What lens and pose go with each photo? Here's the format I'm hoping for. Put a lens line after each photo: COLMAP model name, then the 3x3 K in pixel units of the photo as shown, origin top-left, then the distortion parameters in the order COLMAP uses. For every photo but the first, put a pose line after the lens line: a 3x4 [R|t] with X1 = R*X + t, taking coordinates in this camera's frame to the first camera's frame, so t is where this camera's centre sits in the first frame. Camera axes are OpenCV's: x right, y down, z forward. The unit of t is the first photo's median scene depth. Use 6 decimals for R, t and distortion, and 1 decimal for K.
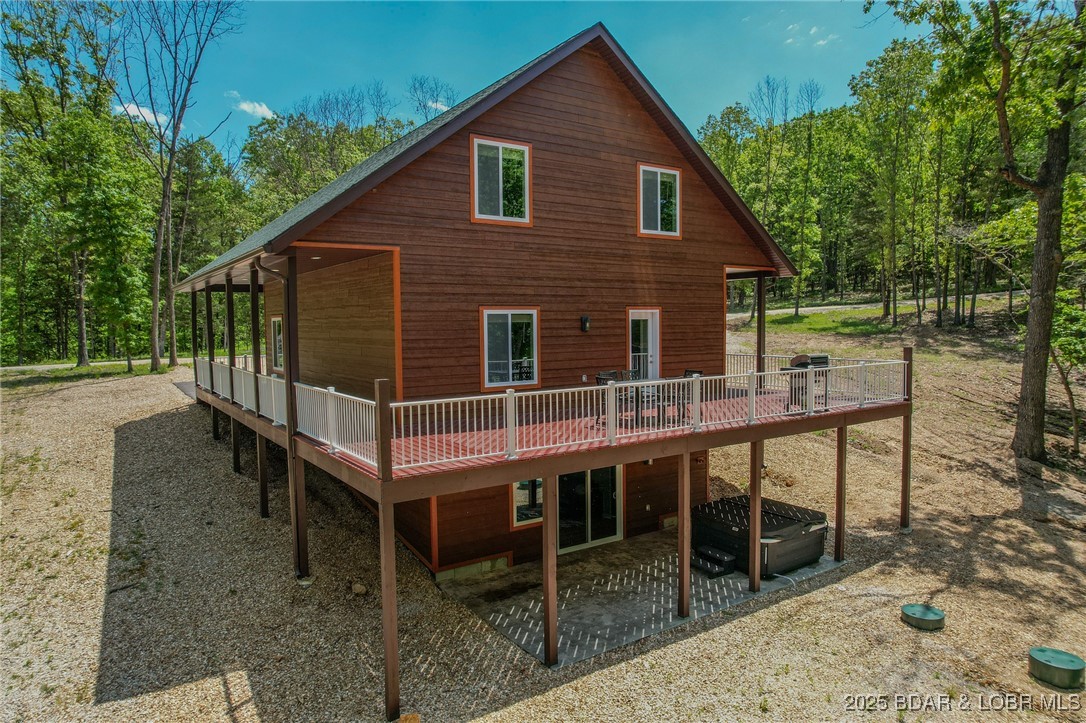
lens RADIAL K [[685.9, 0, 547.4], [0, 685.9, 363.7], [0, 0, 1]] dist [-0.004108, 0.003645]
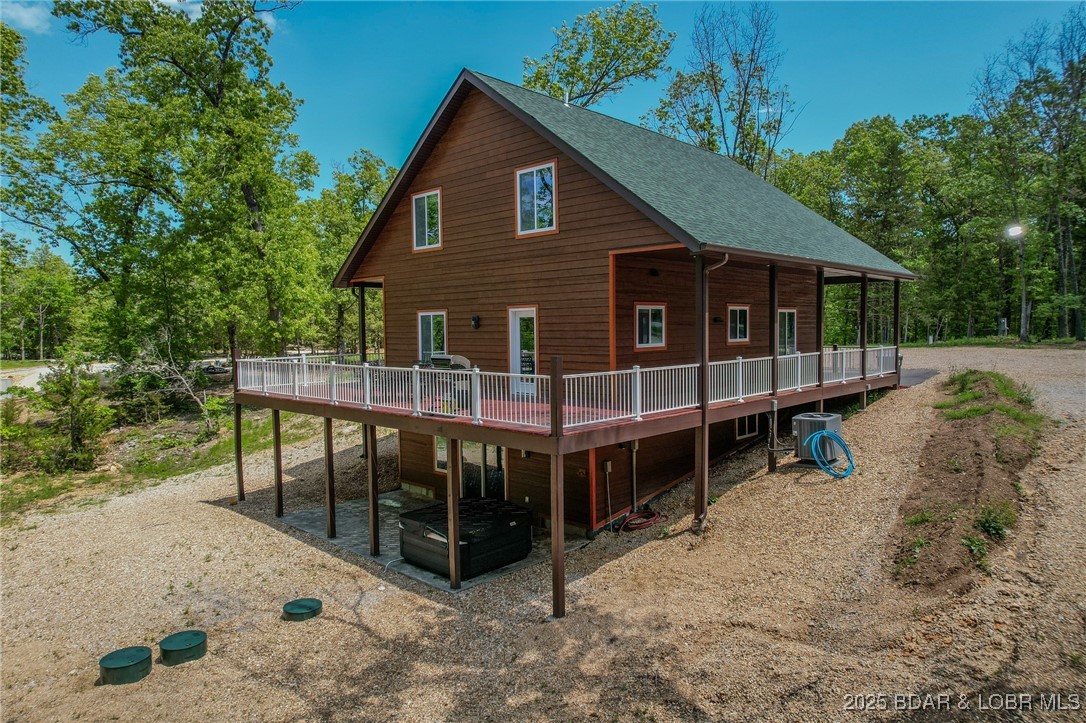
lens RADIAL K [[685.9, 0, 547.2], [0, 685.9, 362.3], [0, 0, 1]] dist [-0.004108, 0.003645]
pose [[0.192781, 0.060863, -0.979353, 1.325538], [-0.048375, 0.997450, 0.052465, -0.060285], [0.980049, 0.037262, 0.195233, 0.947431]]
